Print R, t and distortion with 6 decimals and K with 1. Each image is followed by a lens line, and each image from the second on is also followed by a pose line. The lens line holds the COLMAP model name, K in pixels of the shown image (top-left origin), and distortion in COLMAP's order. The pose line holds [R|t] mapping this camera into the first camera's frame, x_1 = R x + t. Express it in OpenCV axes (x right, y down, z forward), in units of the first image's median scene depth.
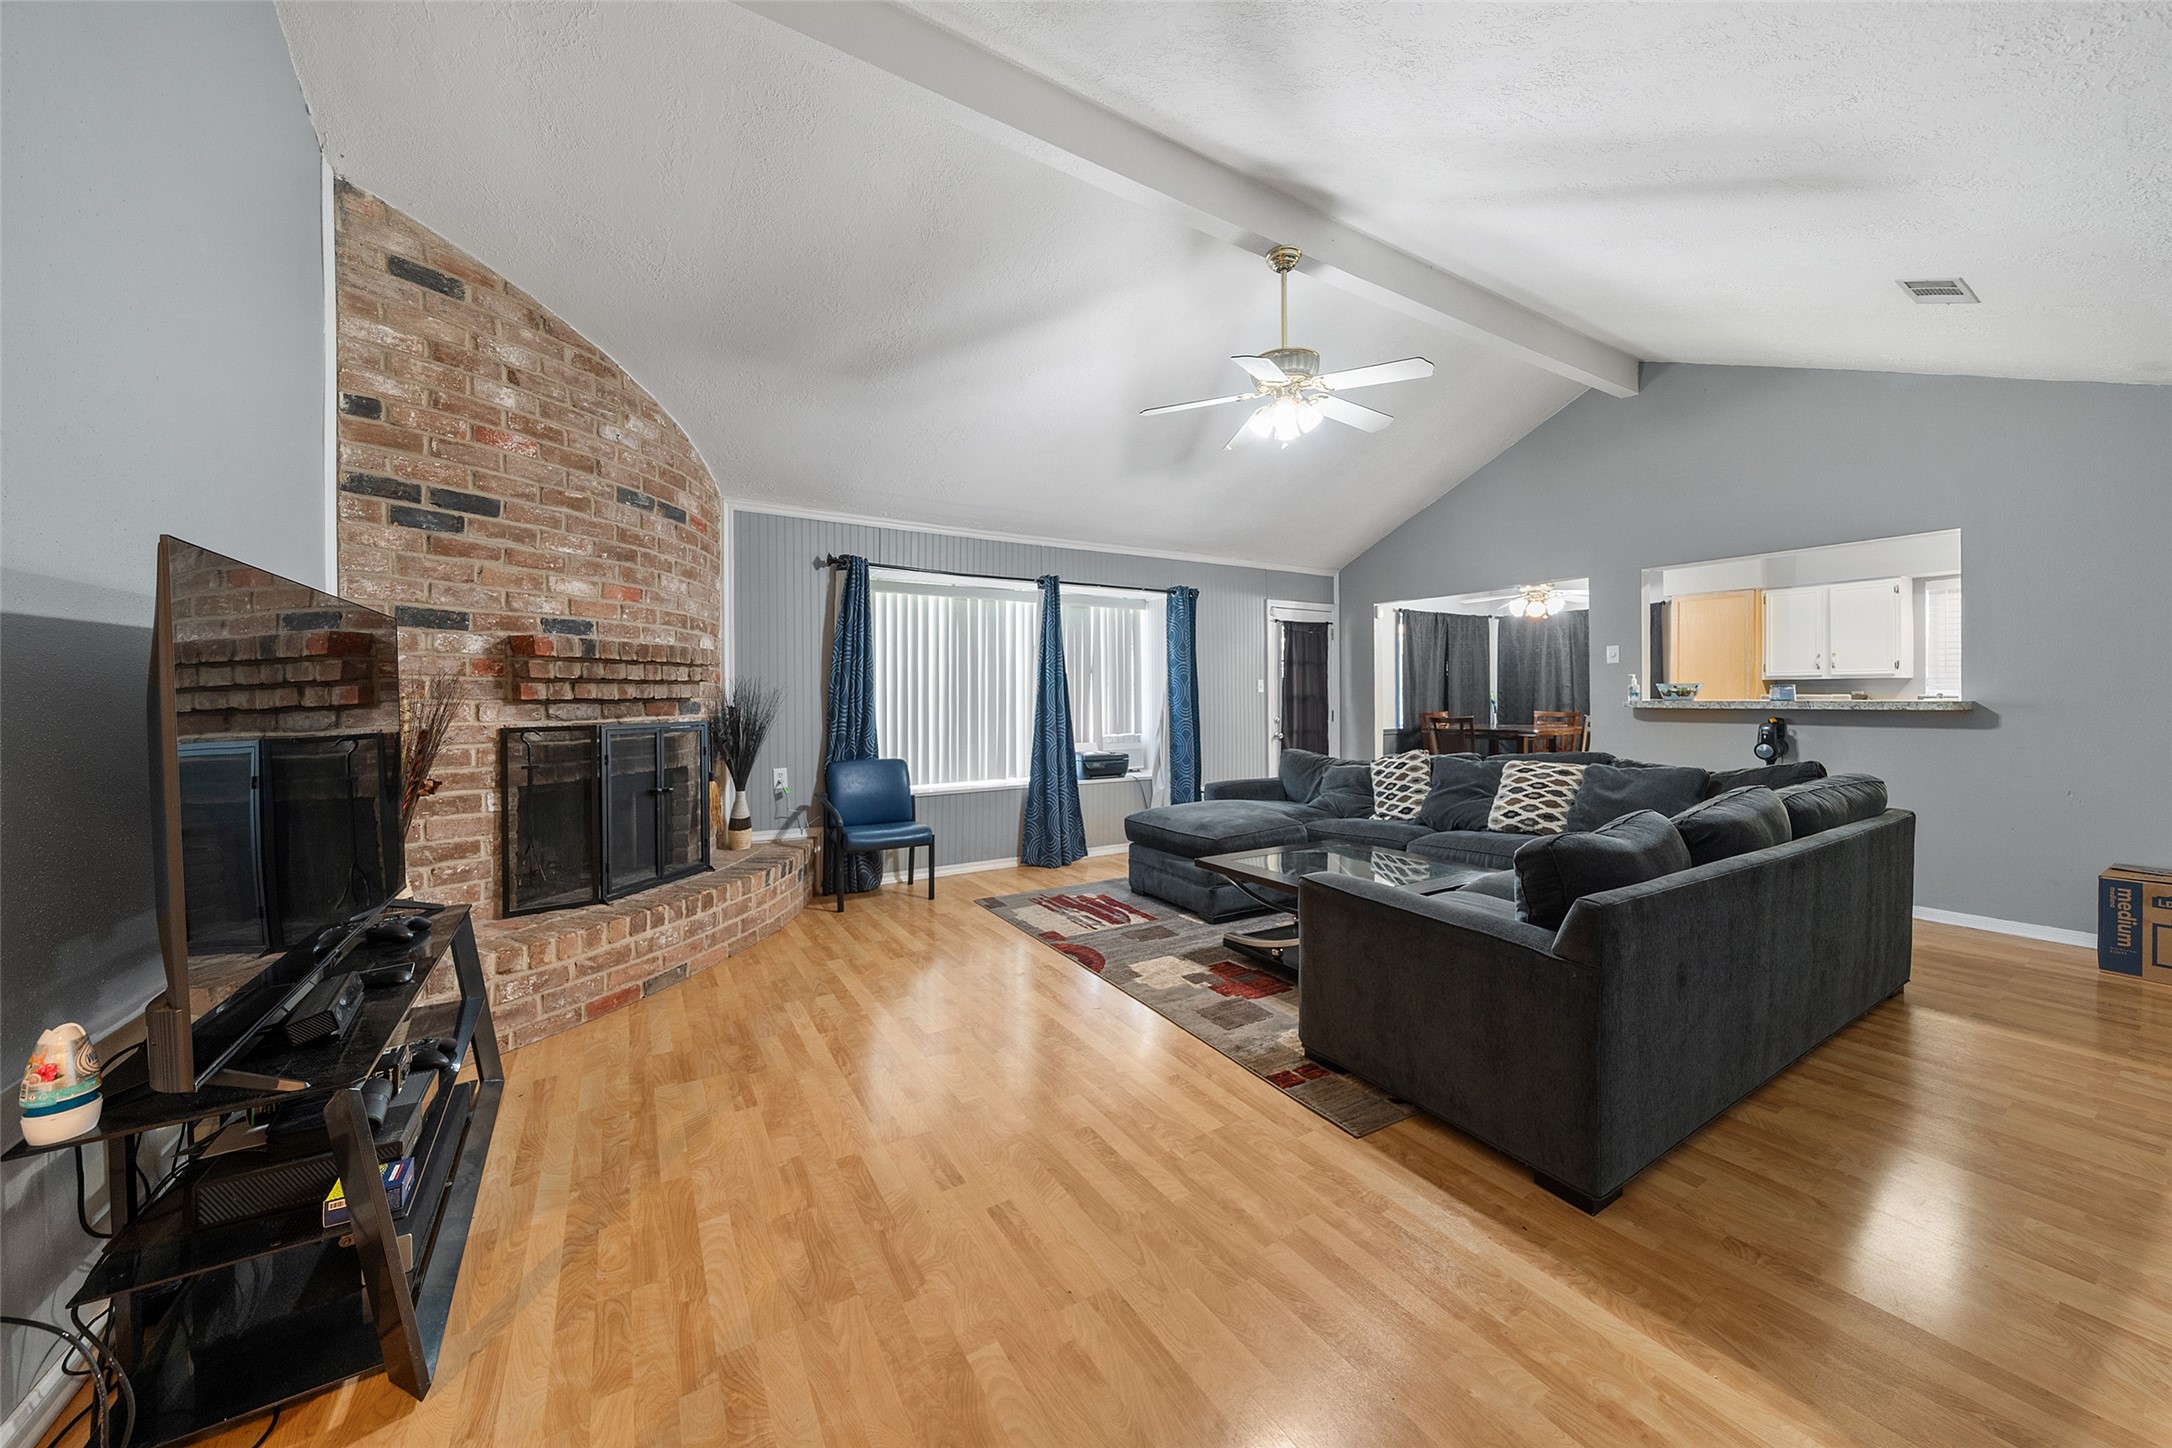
lens RADIAL K [[760.5, 0, 1098.6], [0, 760.5, 701.8], [0, 0, 1]] dist [-0.004267, -0.000253]
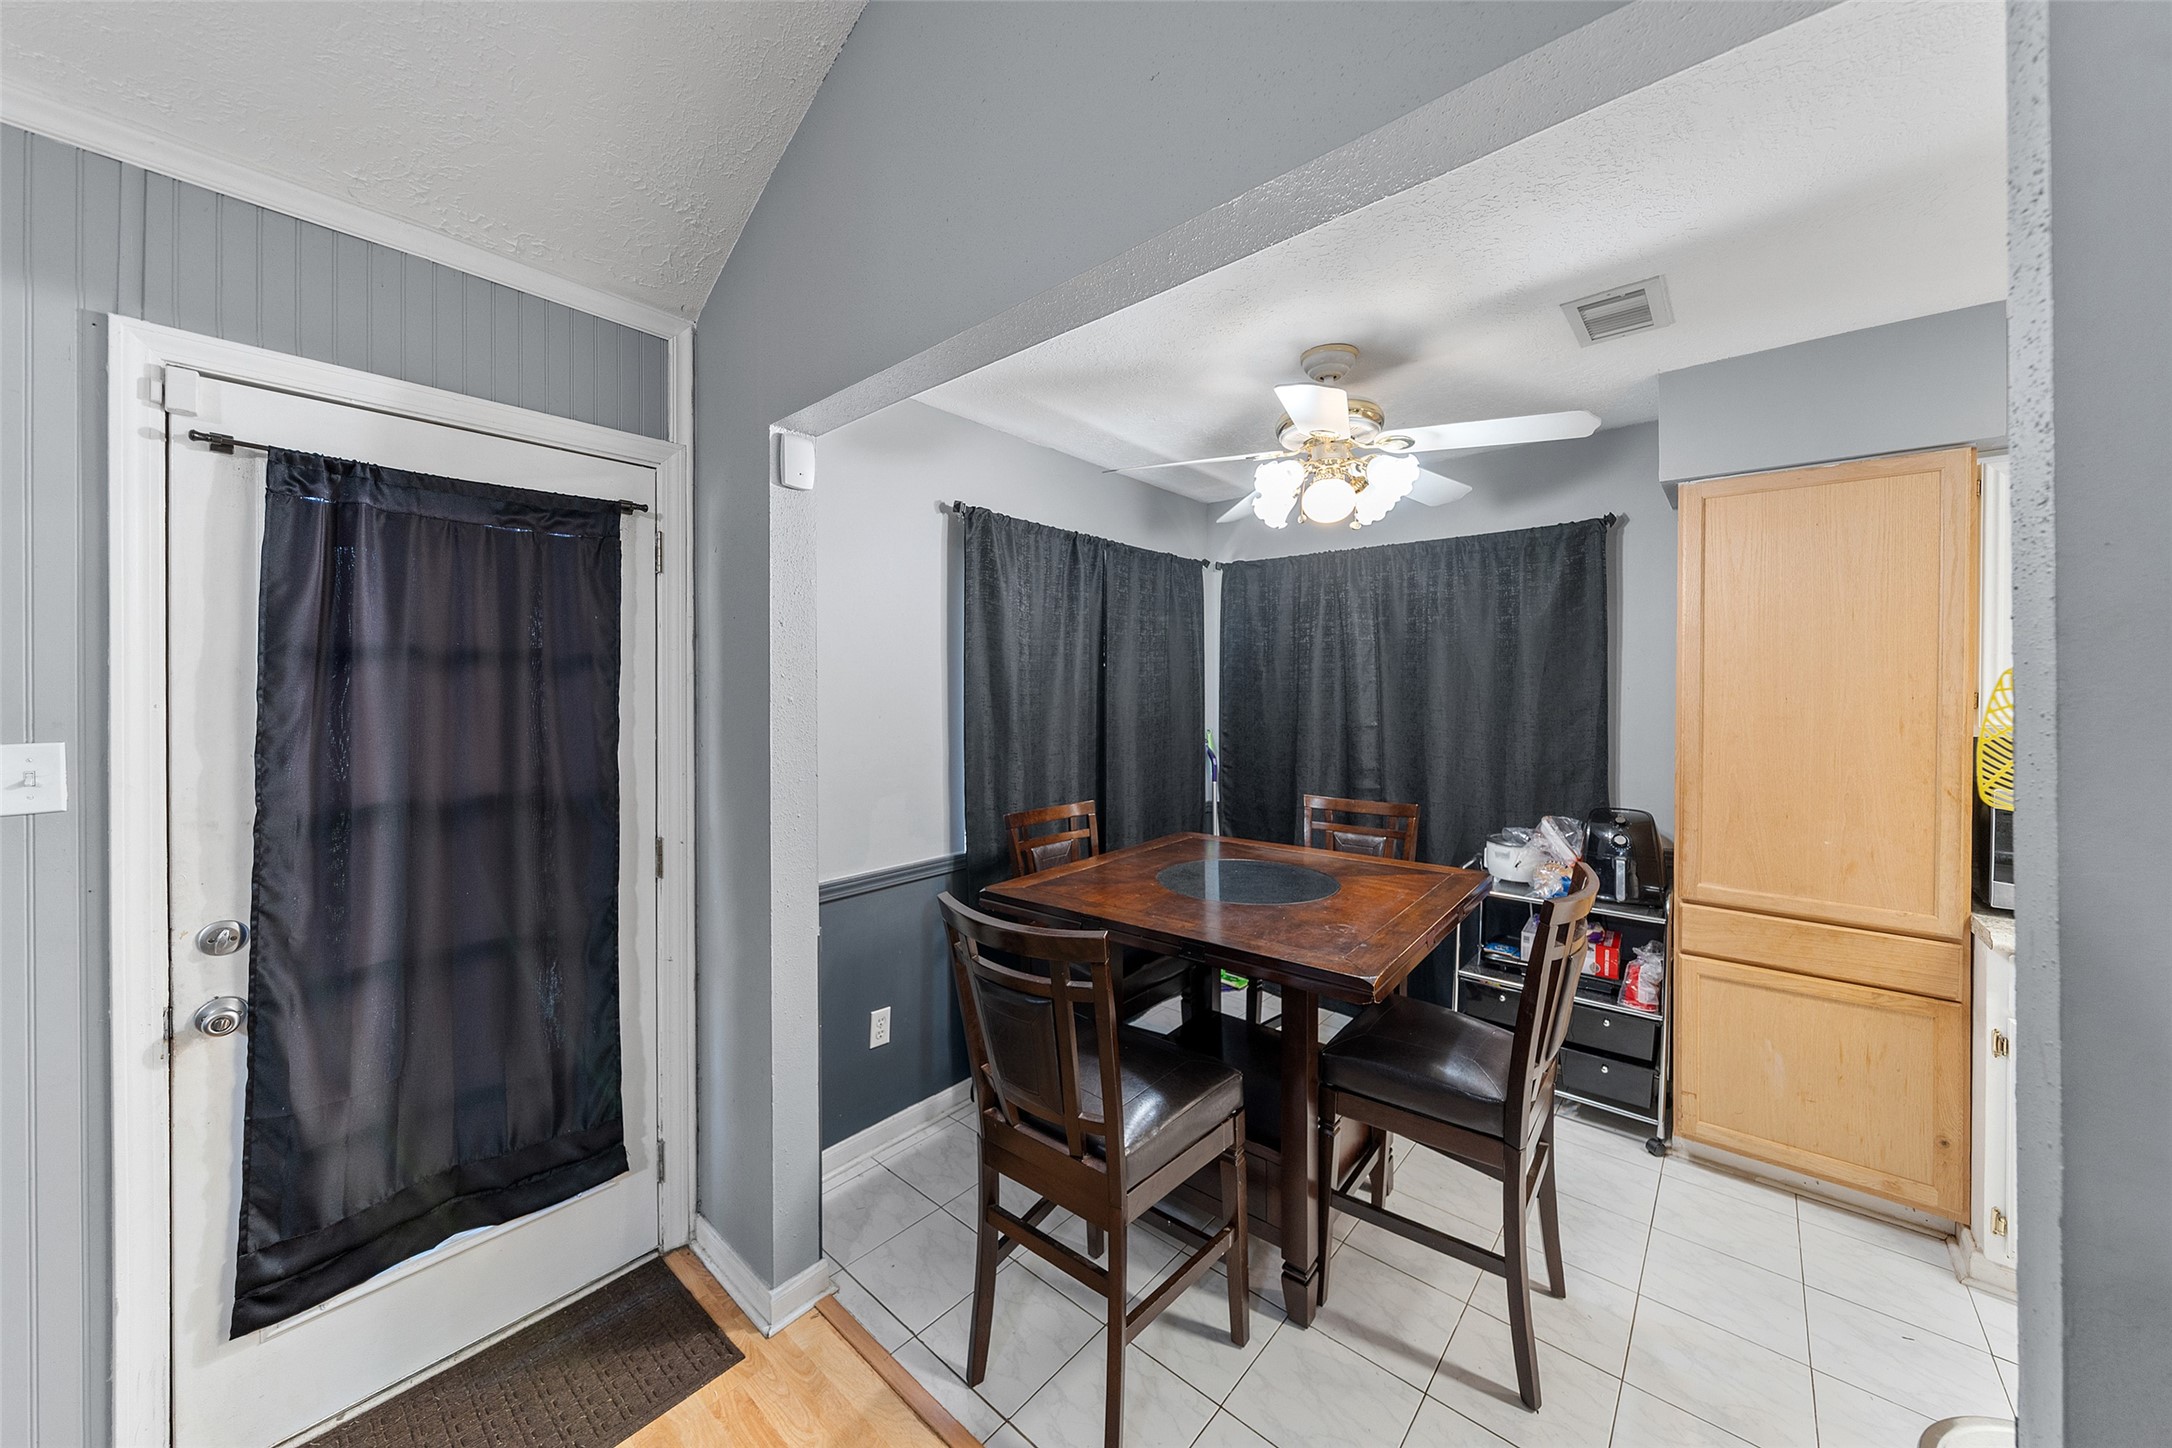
lens RADIAL K [[760.5, 0, 1079.6], [0, 760.5, 691.4], [0, 0, 1]] dist [-0.004267, -0.000253]
pose [[0.956372, 0.006341, 0.292084, 0.672776], [-0.002999, 0.999925, -0.011890, -0.067106], [-0.292137, 0.010495, 0.956319, 1.270725]]
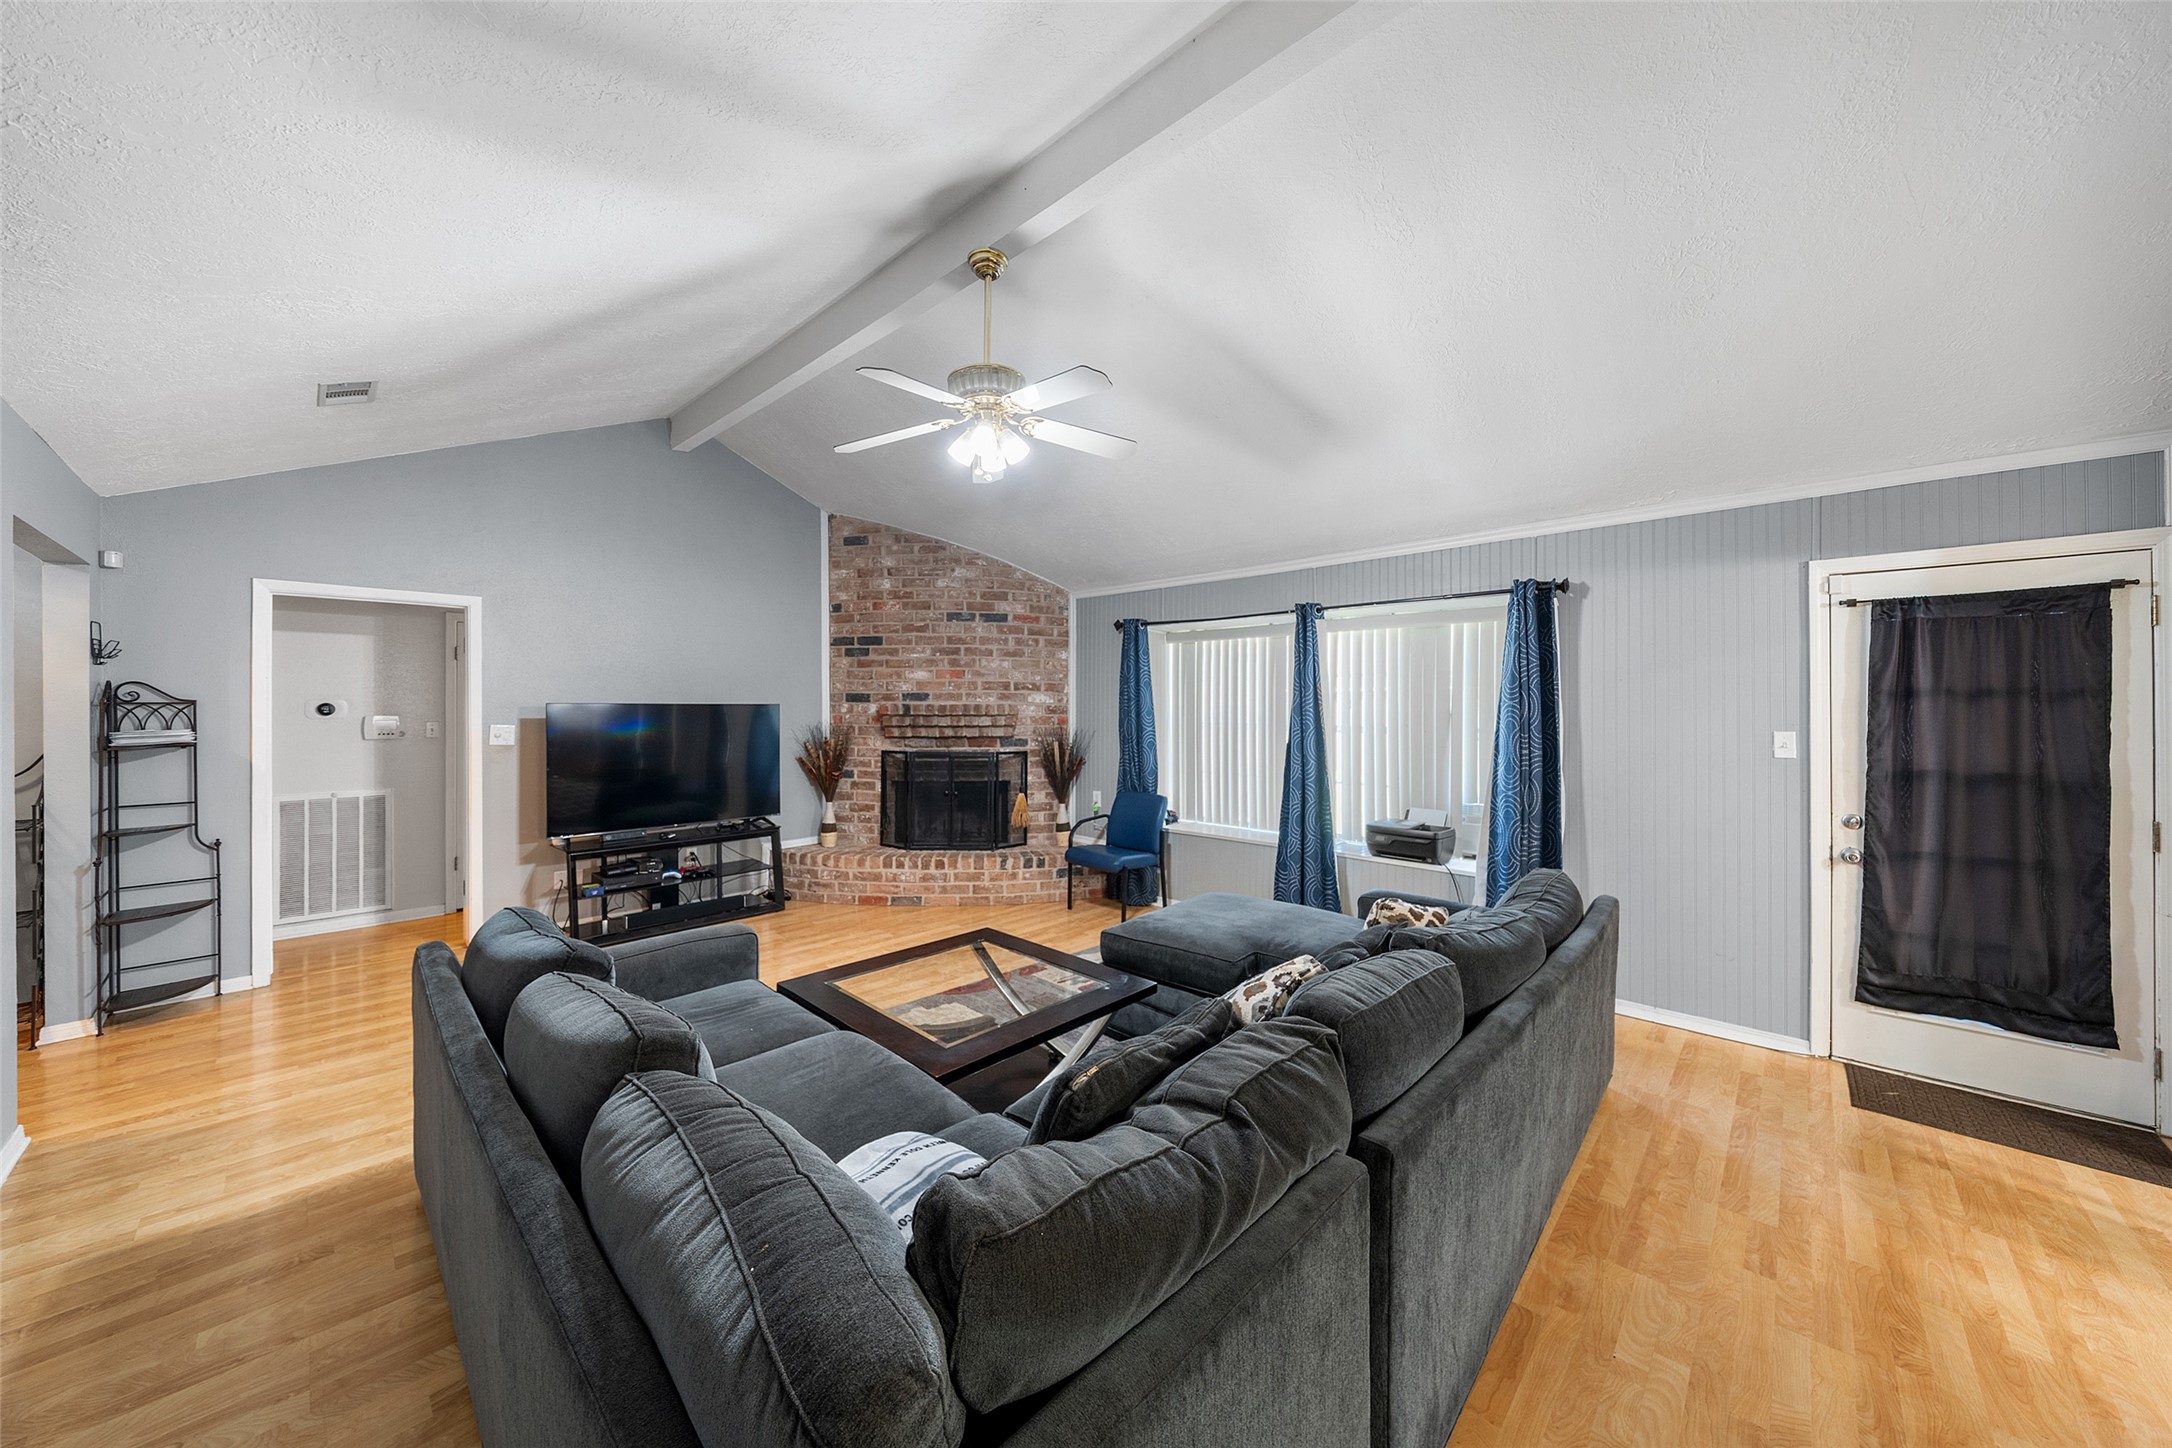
lens RADIAL K [[760.5, 0, 1088.6], [0, 760.5, 705.4], [0, 0, 1]] dist [-0.004267, -0.000253]
pose [[0.250367, 0.003508, -0.968145, 0.955520], [-0.012457, 0.999922, 0.000402, -0.067625], [0.968071, 0.011959, 0.250391, 0.761060]]
